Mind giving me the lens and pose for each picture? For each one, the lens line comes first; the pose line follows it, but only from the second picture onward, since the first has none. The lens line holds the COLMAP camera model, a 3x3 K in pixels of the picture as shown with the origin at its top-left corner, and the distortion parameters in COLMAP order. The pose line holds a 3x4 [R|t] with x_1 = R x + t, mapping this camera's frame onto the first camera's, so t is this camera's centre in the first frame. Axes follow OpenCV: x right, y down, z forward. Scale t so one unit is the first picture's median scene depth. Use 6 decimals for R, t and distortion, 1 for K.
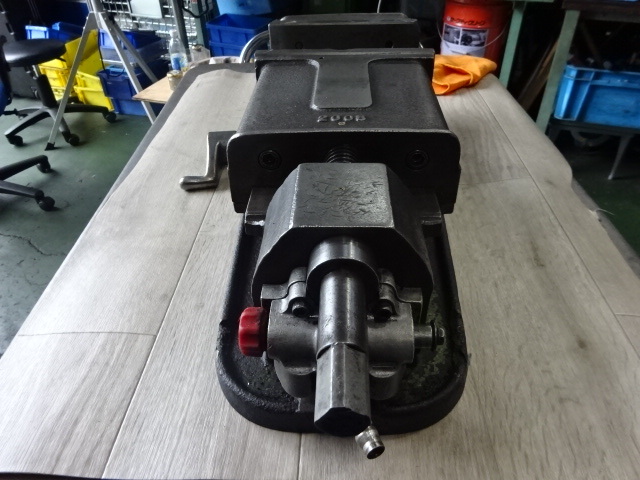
lens RADIAL K [[471.9, 0, 312.2], [0, 471.9, 239.3], [0, 0, 1]] dist [0.007362, 0.004057]
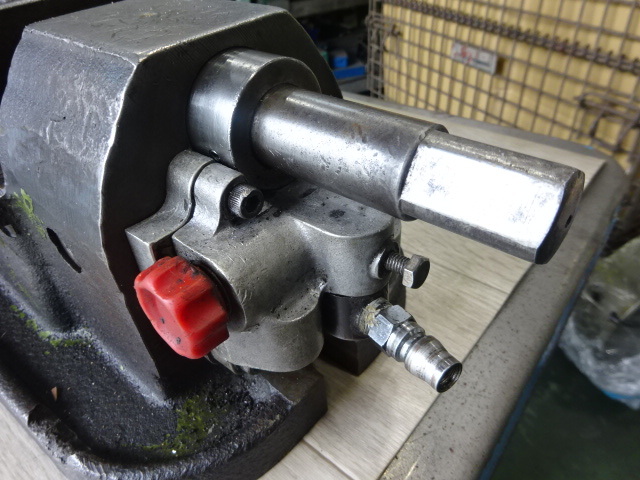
lens RADIAL K [[451.4, 0, 320.0], [0, 451.4, 240.0], [0, 0, 1]] dist [-0.007223, -0.003990]
pose [[0.618600, -0.479341, 0.622549, -0.220087], [0.517615, 0.844724, 0.136076, 0.117294], [-0.591108, 0.238063, 0.770660, 0.438289]]
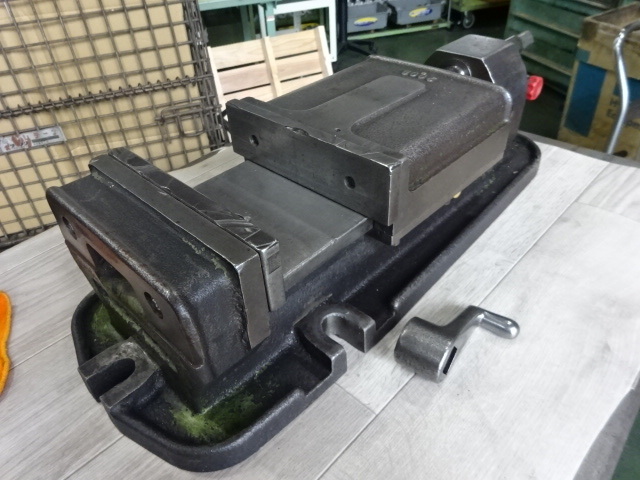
lens RADIAL K [[451.4, 0, 320.0], [0, 451.4, 240.0], [0, 0, 1]] dist [-0.007223, -0.003990]
pose [[-0.742467, -0.356603, 0.567077, -0.624459], [0.473645, 0.319173, 0.820847, -1.330127], [-0.473712, 0.878045, -0.068072, 1.704682]]
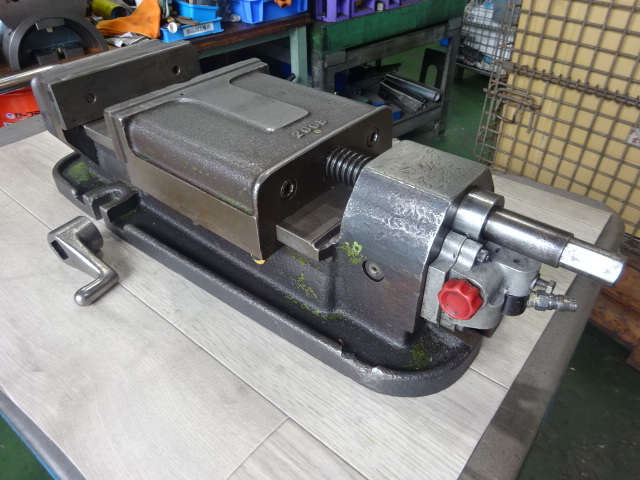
lens RADIAL K [[471.9, 0, 312.2], [0, 471.9, 239.3], [0, 0, 1]] dist [0.007362, 0.004057]
pose [[0.609589, -0.479995, 0.630877, -0.775891], [0.493638, 0.852555, 0.171675, -0.235859], [-0.620260, 0.206774, 0.756652, 0.254030]]
